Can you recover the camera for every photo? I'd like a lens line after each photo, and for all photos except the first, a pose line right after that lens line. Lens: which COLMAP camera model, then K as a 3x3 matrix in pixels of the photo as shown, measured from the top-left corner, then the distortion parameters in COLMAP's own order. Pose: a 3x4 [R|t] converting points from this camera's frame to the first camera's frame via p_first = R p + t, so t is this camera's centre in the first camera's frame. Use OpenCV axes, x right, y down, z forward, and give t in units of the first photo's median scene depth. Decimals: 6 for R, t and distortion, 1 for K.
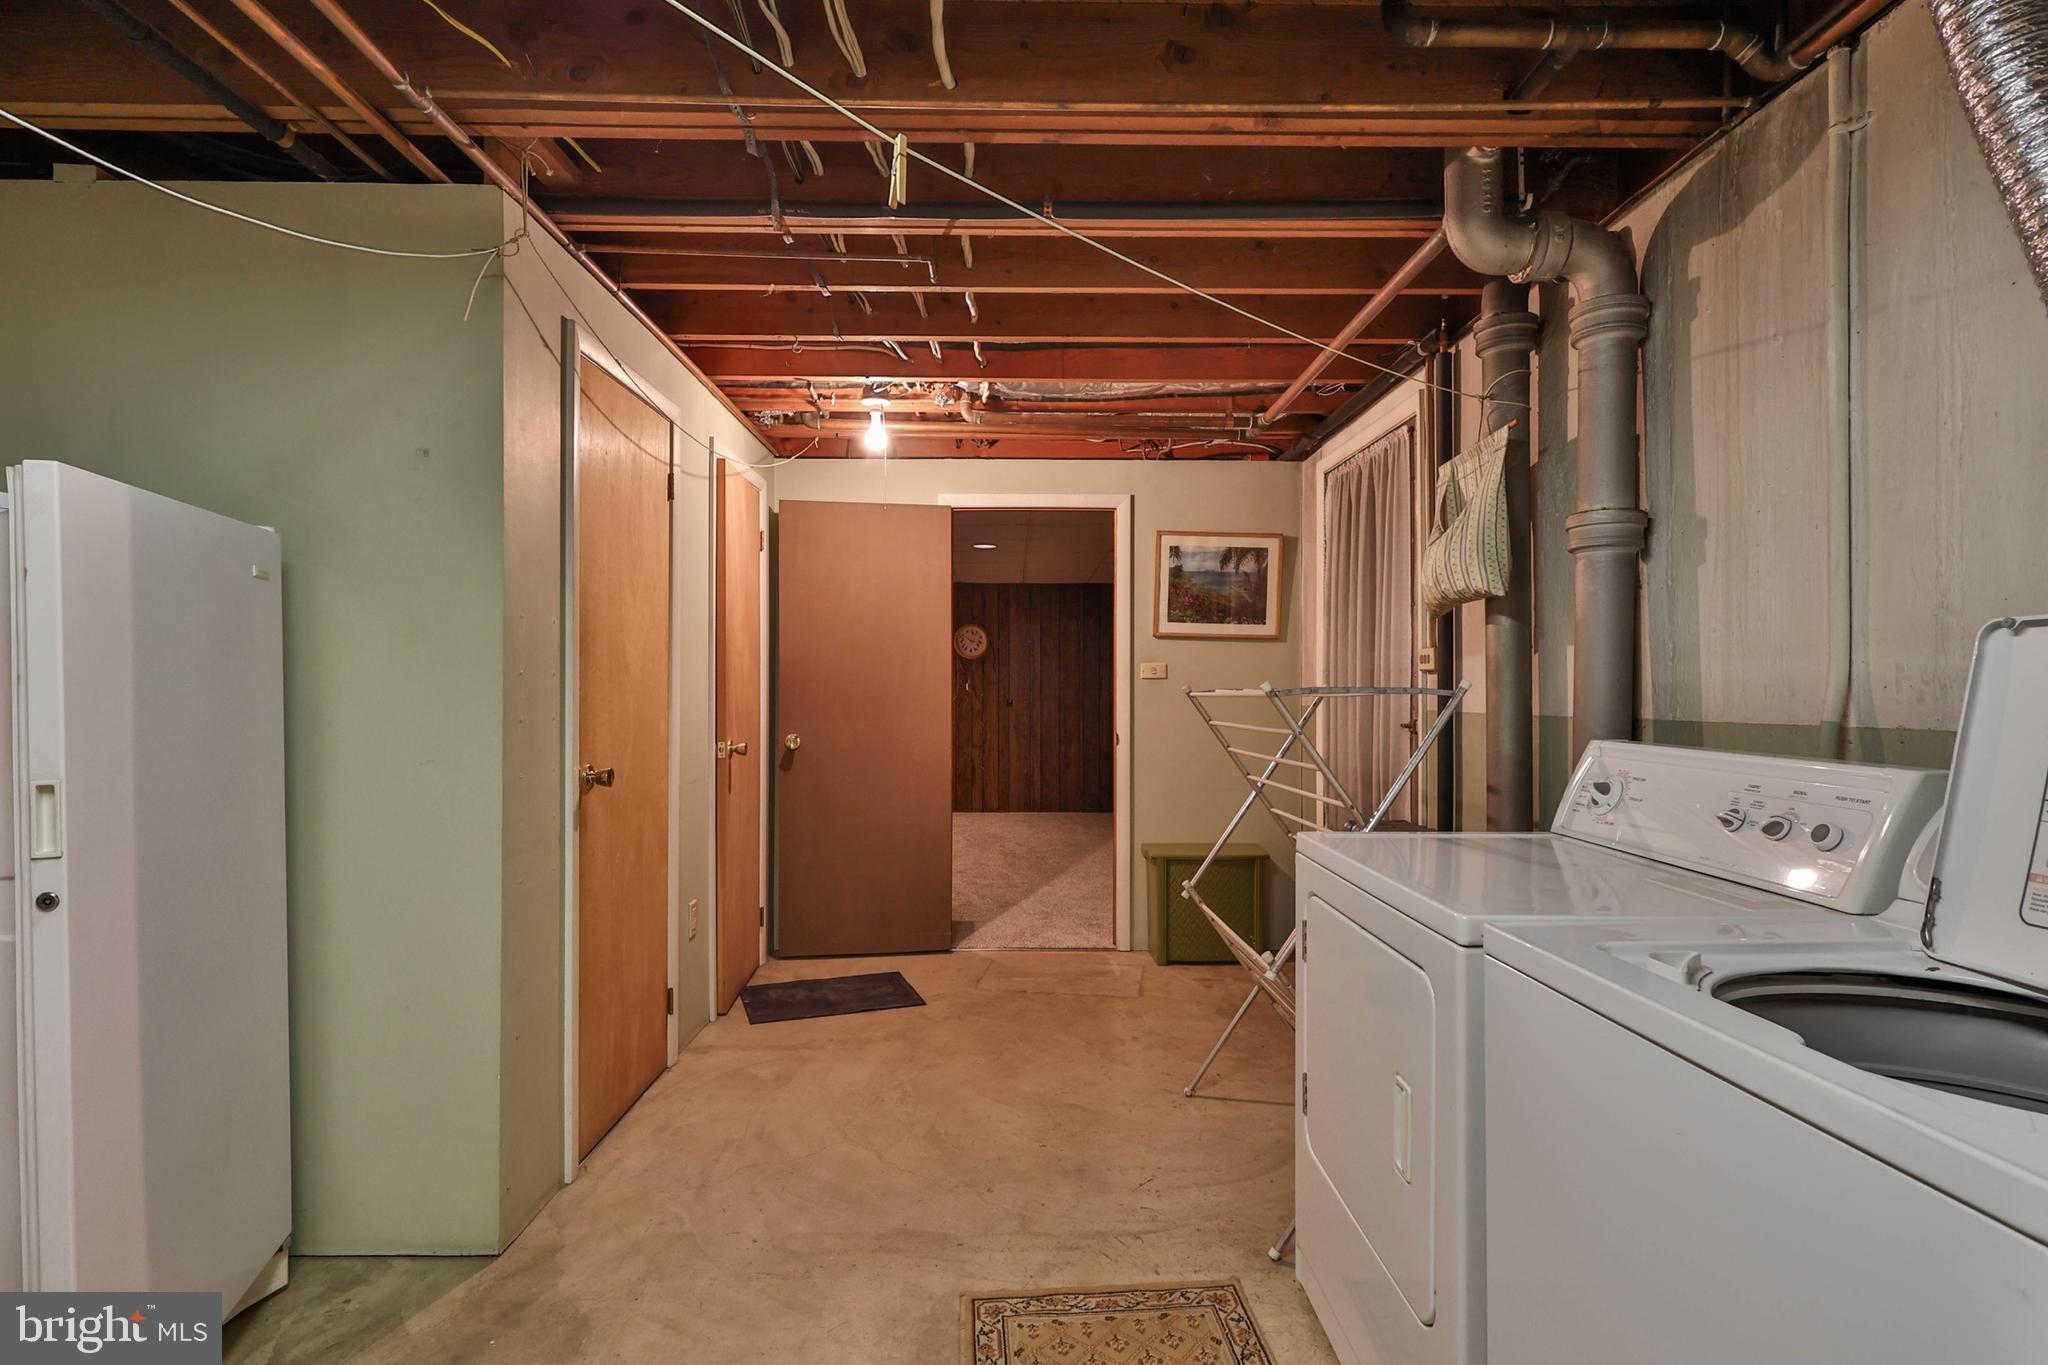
lens RADIAL K [[1009.1, 0, 1028.4], [0, 1009.1, 685.3], [0, 0, 1]] dist [-0.002456, 0.003565]
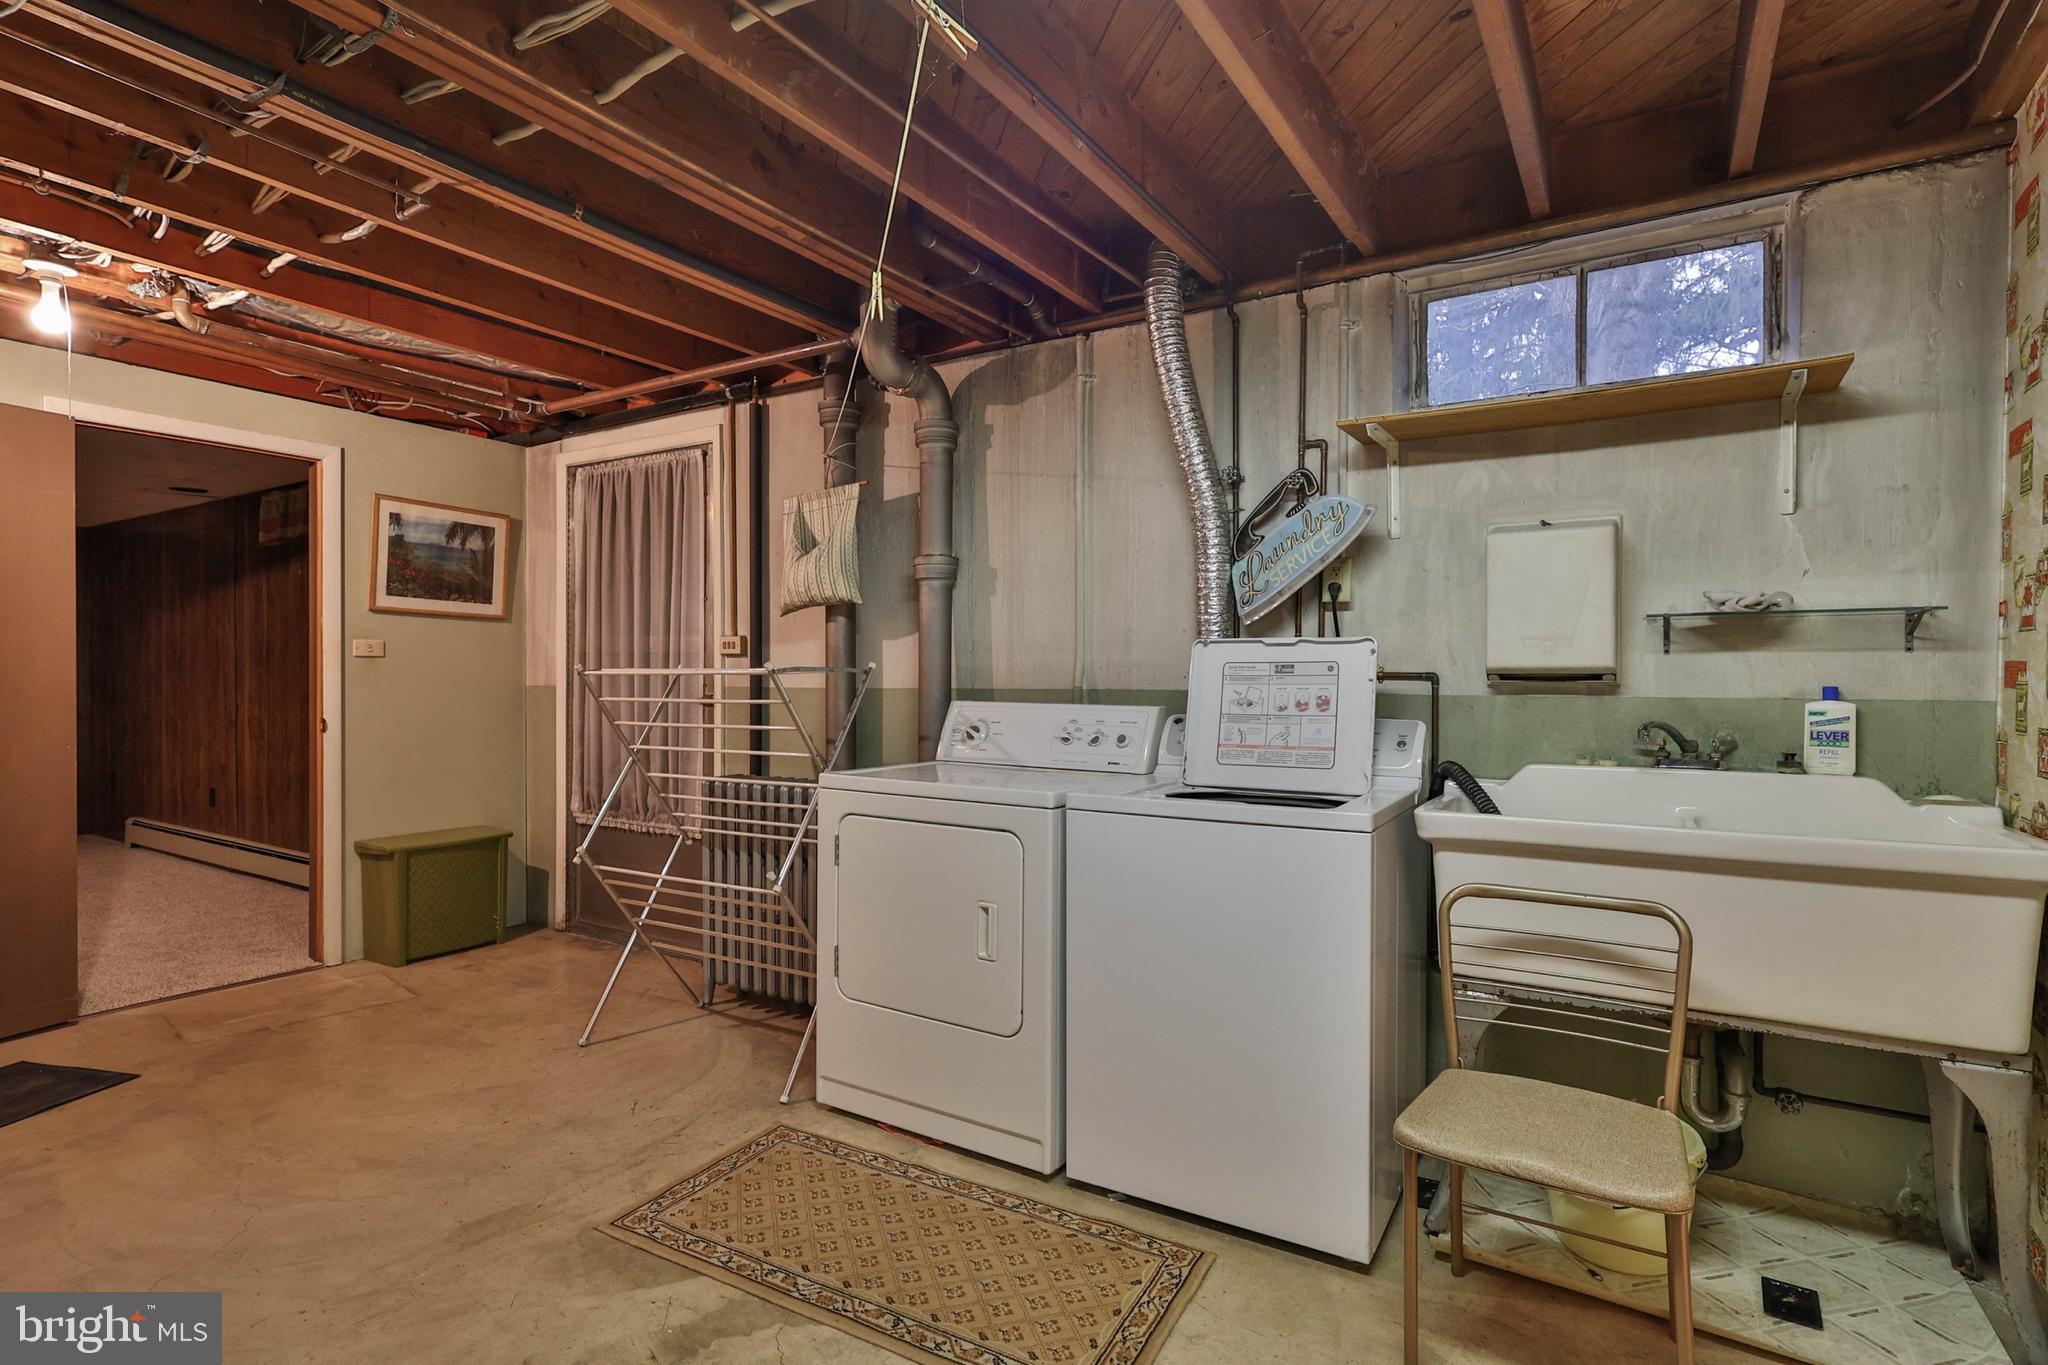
lens RADIAL K [[1009.1, 0, 1030.9], [0, 1009.1, 686.2], [0, 0, 1]] dist [-0.002456, 0.003565]
pose [[0.542180, -0.008444, 0.840220, -0.472959], [-0.006435, 0.999878, 0.014201, 0.004408], [-0.840238, -0.013106, 0.542060, 0.019647]]
